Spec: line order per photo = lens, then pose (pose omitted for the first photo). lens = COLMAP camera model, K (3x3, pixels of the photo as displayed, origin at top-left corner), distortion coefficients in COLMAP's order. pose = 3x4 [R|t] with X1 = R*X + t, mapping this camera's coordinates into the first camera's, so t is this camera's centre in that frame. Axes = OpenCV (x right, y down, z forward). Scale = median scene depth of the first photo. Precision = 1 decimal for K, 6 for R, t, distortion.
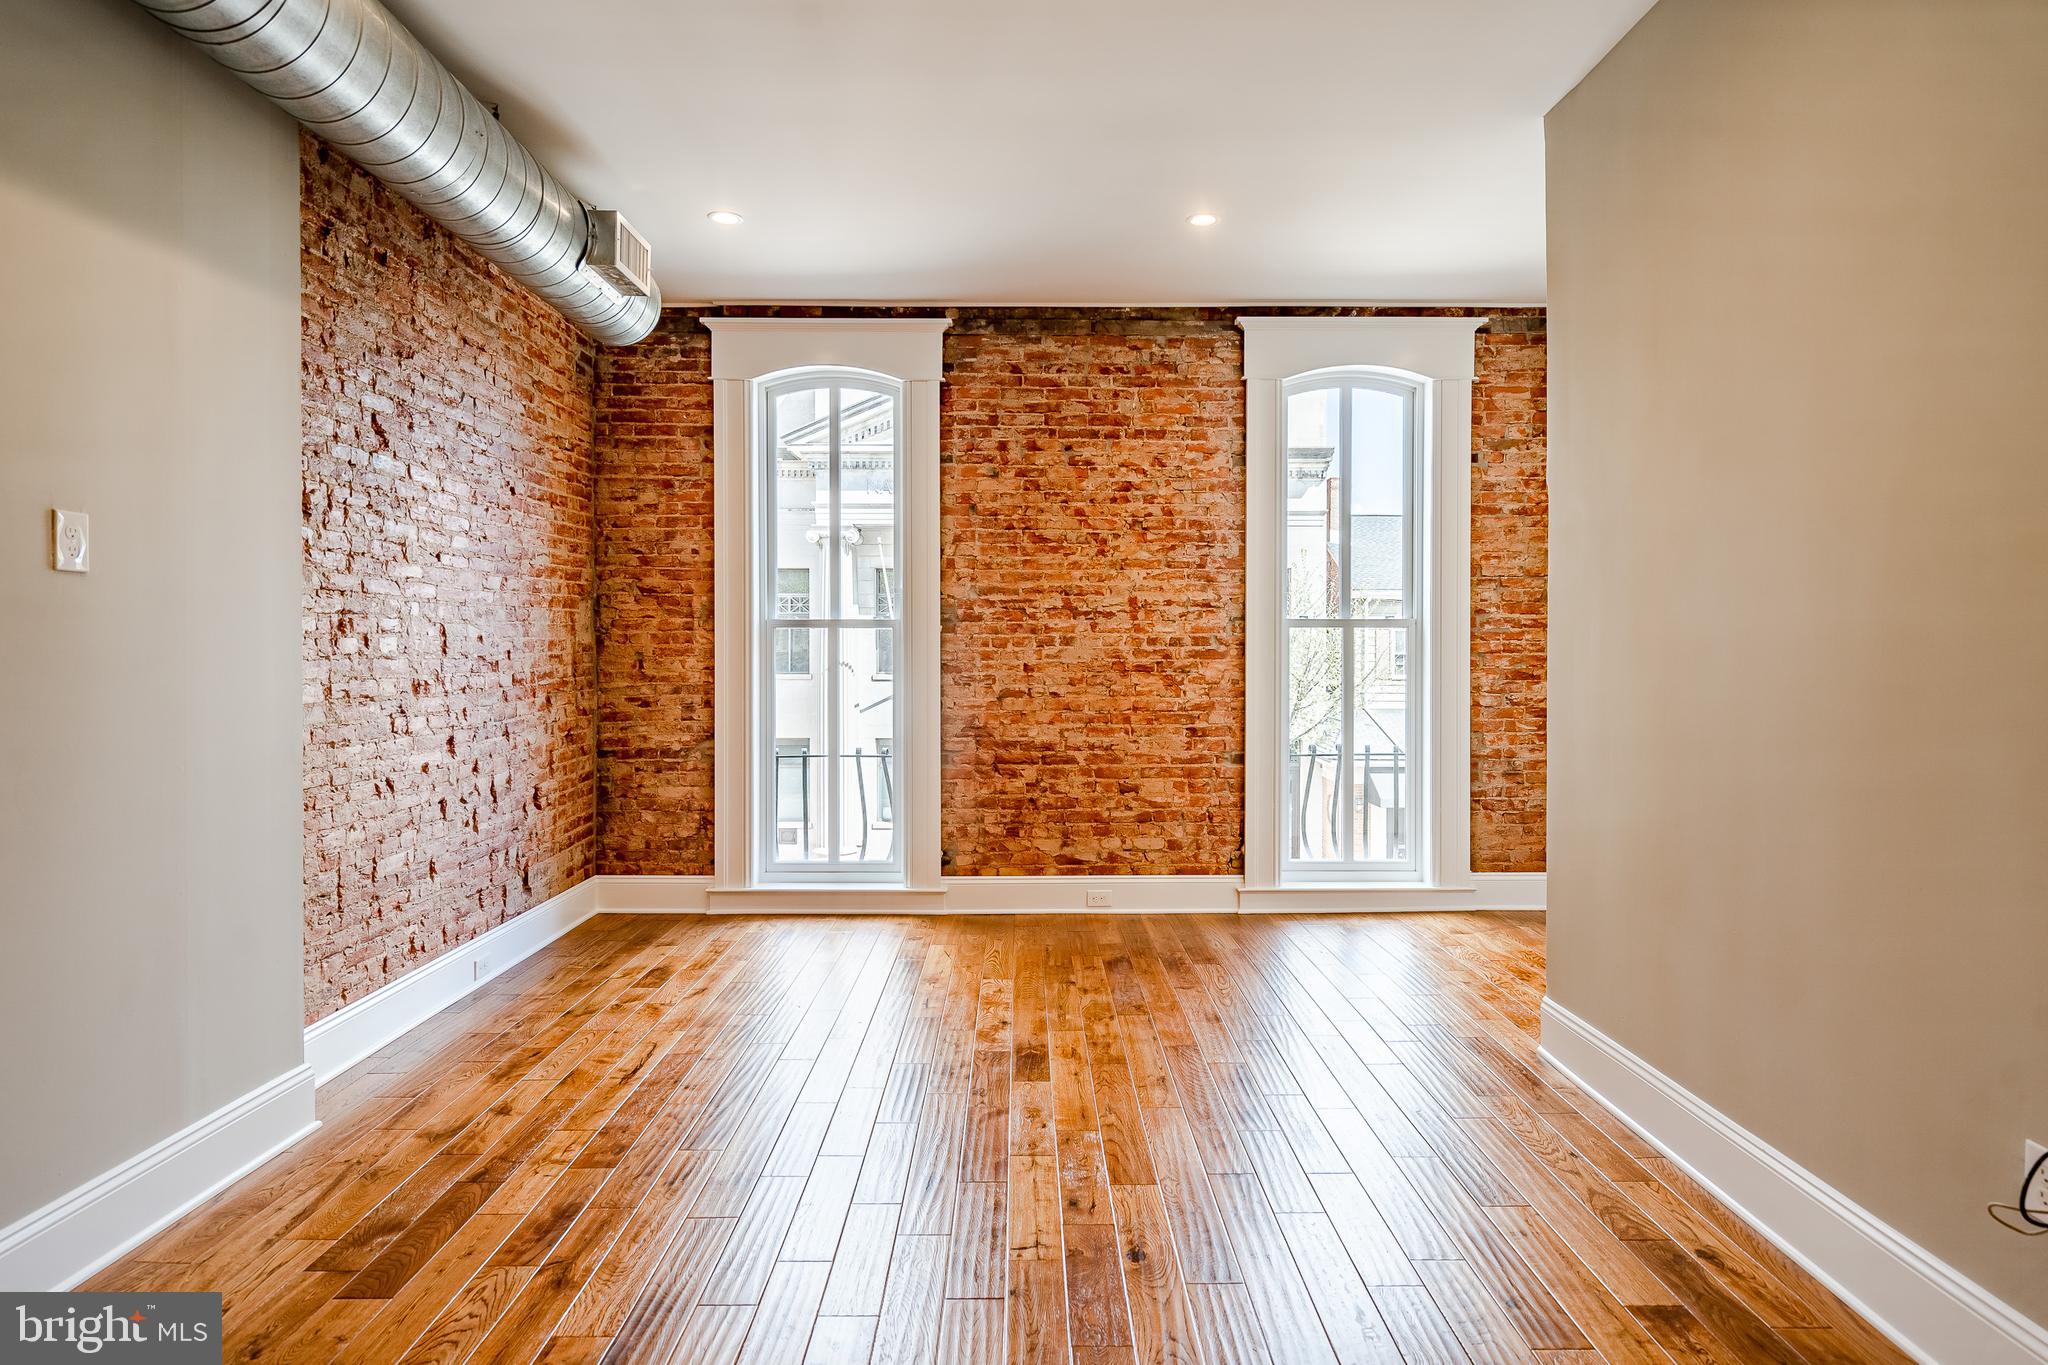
lens RADIAL K [[1148.4, 0, 1032.5], [0, 1148.4, 644.3], [0, 0, 1]] dist [0.002553, 0.002783]
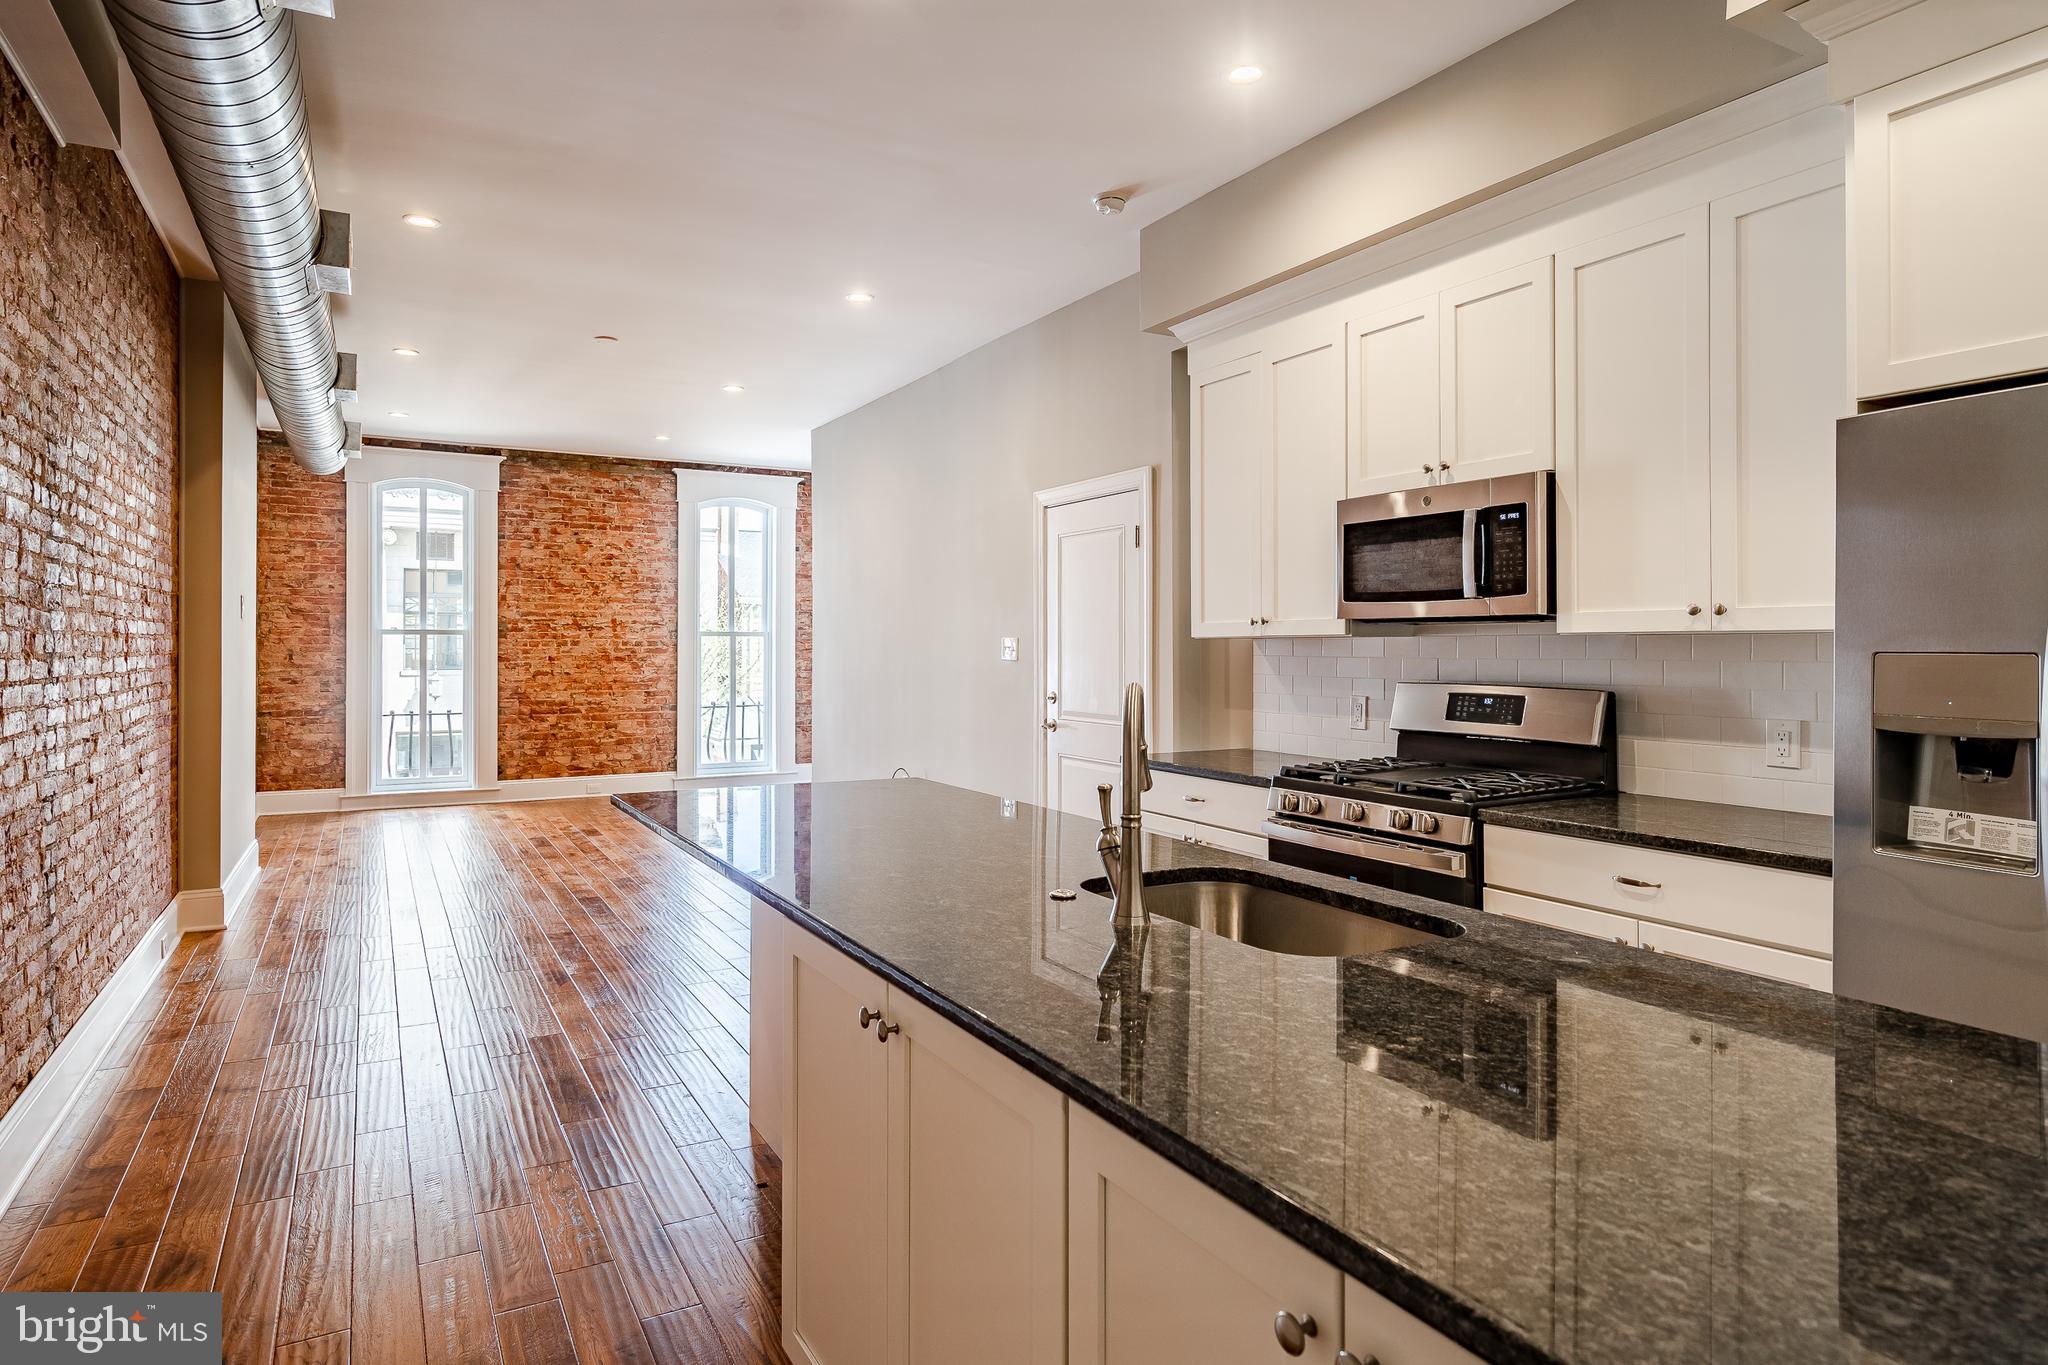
lens RADIAL K [[1143.8, 0, 998.5], [0, 1143.8, 644.0], [0, 0, 1]] dist [0.001262, 0.000815]
pose [[0.876765, 0.002491, 0.480913, -0.244367], [0.001816, 0.999962, -0.008490, 0.014451], [-0.480916, 0.008317, 0.876727, -0.850147]]
